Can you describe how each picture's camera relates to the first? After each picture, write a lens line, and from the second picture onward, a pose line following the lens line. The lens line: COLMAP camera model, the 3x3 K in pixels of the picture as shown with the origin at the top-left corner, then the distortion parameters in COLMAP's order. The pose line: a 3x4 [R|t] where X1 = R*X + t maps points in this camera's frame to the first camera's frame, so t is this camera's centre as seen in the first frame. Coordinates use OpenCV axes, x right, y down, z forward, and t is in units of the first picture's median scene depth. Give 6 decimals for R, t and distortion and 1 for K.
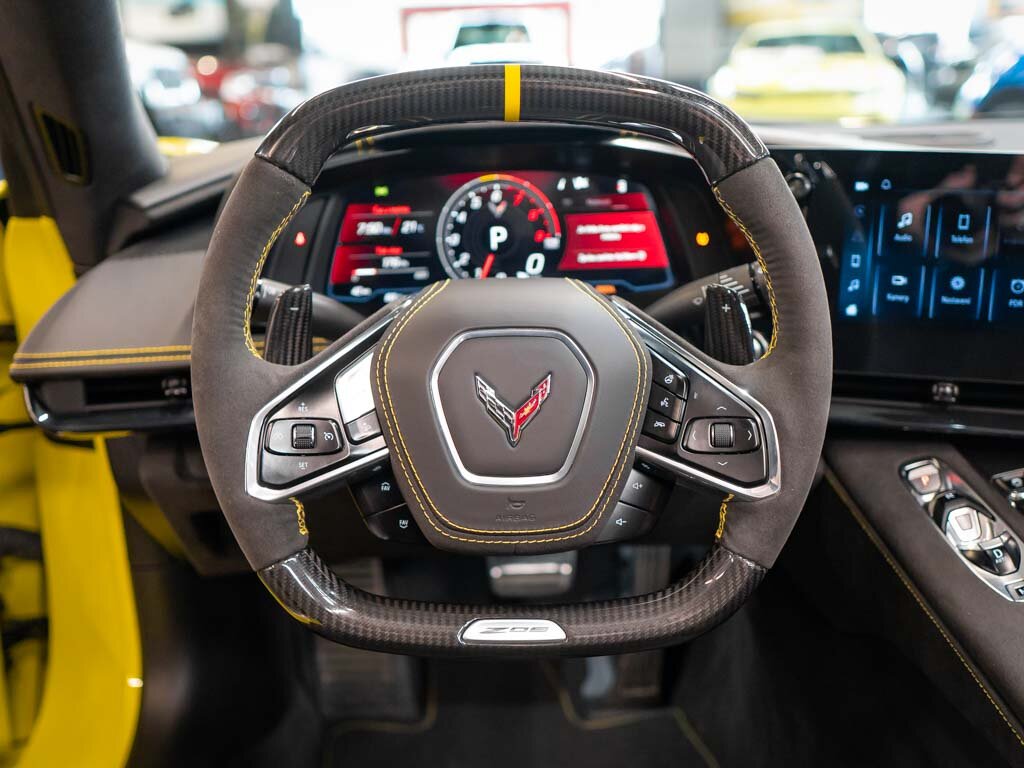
lens RADIAL K [[1056.4, 0, 513.1], [0, 1056.4, 394.2], [0, 0, 1]] dist [-0.007157, 0.000000]
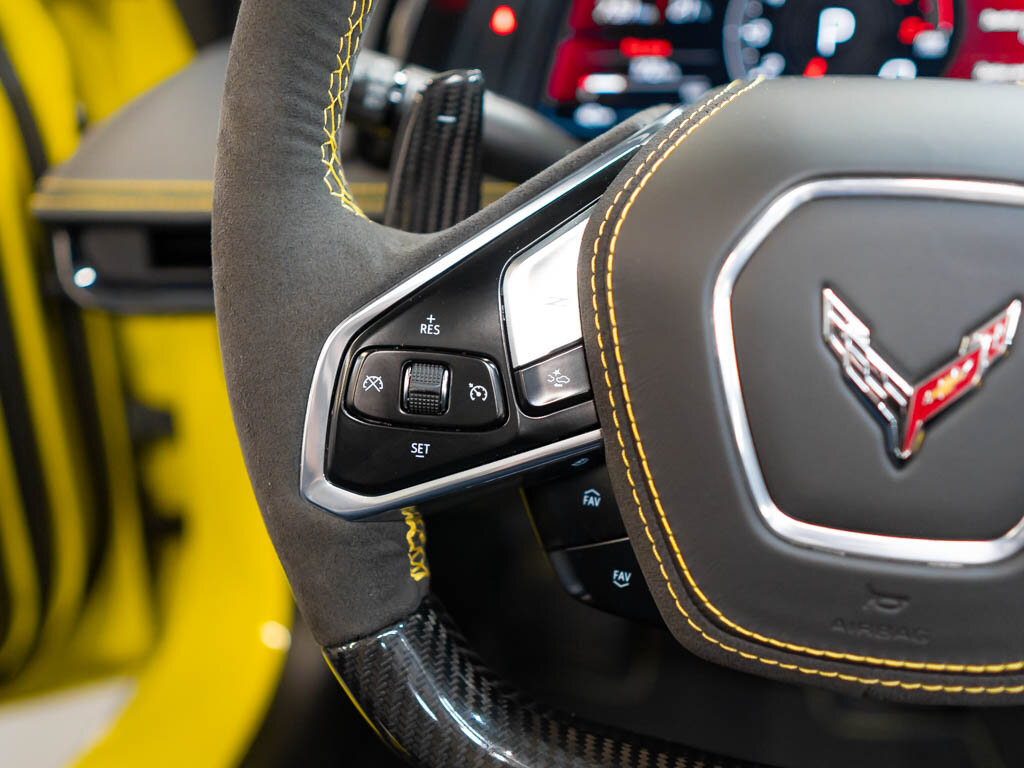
lens RADIAL K [[991.9, 0, 511.3], [0, 991.9, 405.3], [0, 0, 1]] dist [0.000894, 0.000000]
pose [[0.968653, 0.107986, -0.223718, -0.058755], [-0.073547, 0.984865, 0.156943, -0.023568], [0.237279, -0.135570, 0.961935, 0.555685]]
